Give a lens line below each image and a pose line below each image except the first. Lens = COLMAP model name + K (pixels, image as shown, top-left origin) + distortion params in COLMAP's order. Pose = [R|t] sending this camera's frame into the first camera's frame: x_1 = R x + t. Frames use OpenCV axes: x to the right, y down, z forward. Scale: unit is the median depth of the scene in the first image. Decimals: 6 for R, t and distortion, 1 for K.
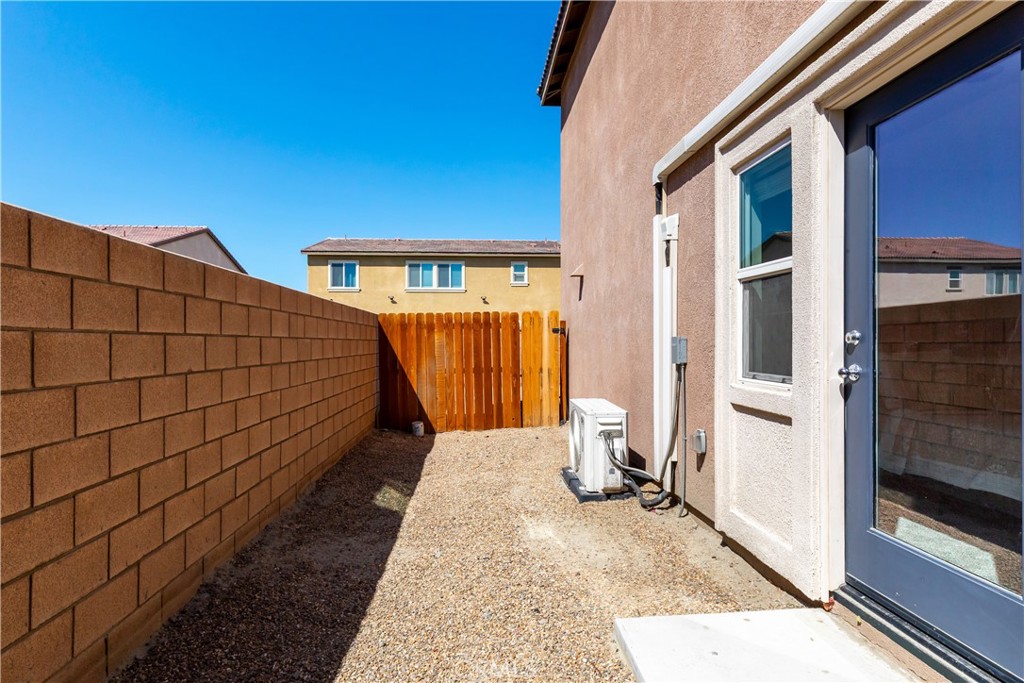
lens RADIAL K [[563.4, 0, 510.3], [0, 563.4, 330.5], [0, 0, 1]] dist [-0.000466, -0.001589]
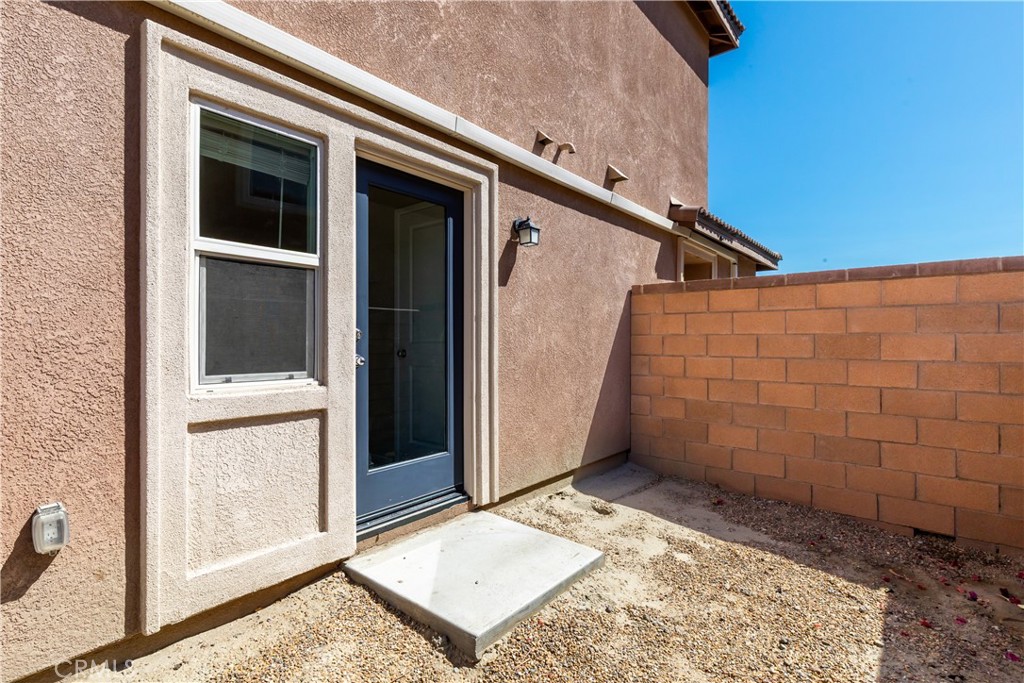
lens RADIAL K [[472.3, 0, 487.4], [0, 472.3, 335.3], [0, 0, 1]] dist [0.001830, -0.000371]
pose [[-0.700525, 0.005456, 0.713607, -0.220843], [-0.016118, 0.999595, -0.023466, 0.020562], [-0.713446, -0.027940, -0.700153, 0.884087]]
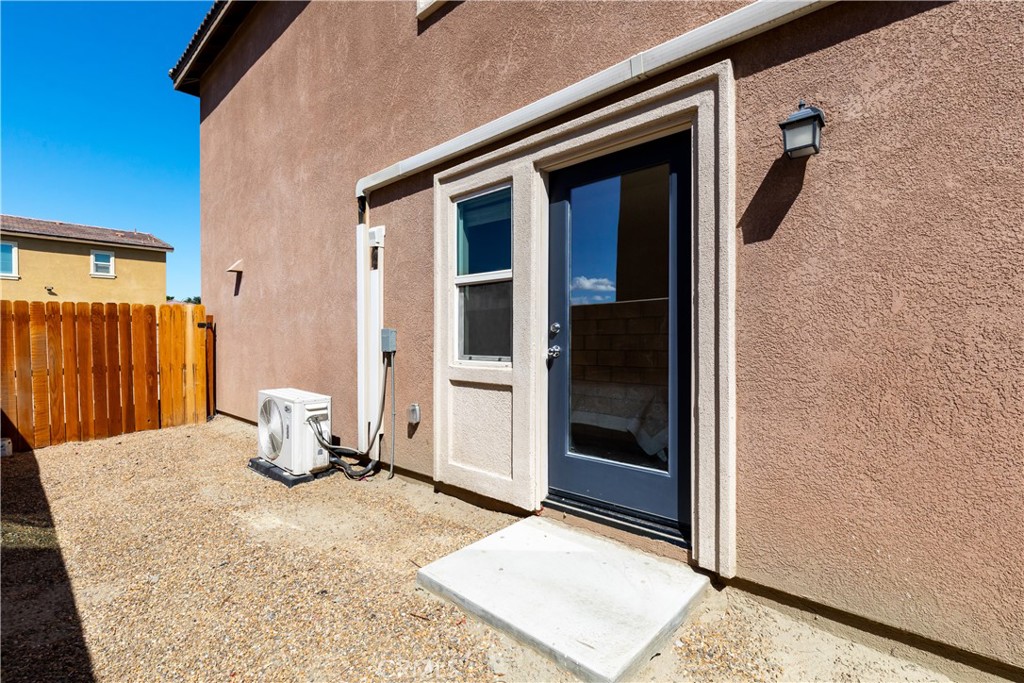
lens RADIAL K [[472.3, 0, 487.4], [0, 472.3, 335.3], [0, 0, 1]] dist [0.001830, -0.000371]
pose [[0.741101, -0.000529, 0.671393, -0.206134], [-0.007518, 0.999930, 0.009086, 0.012967], [-0.671351, -0.011781, 0.741046, 0.111141]]
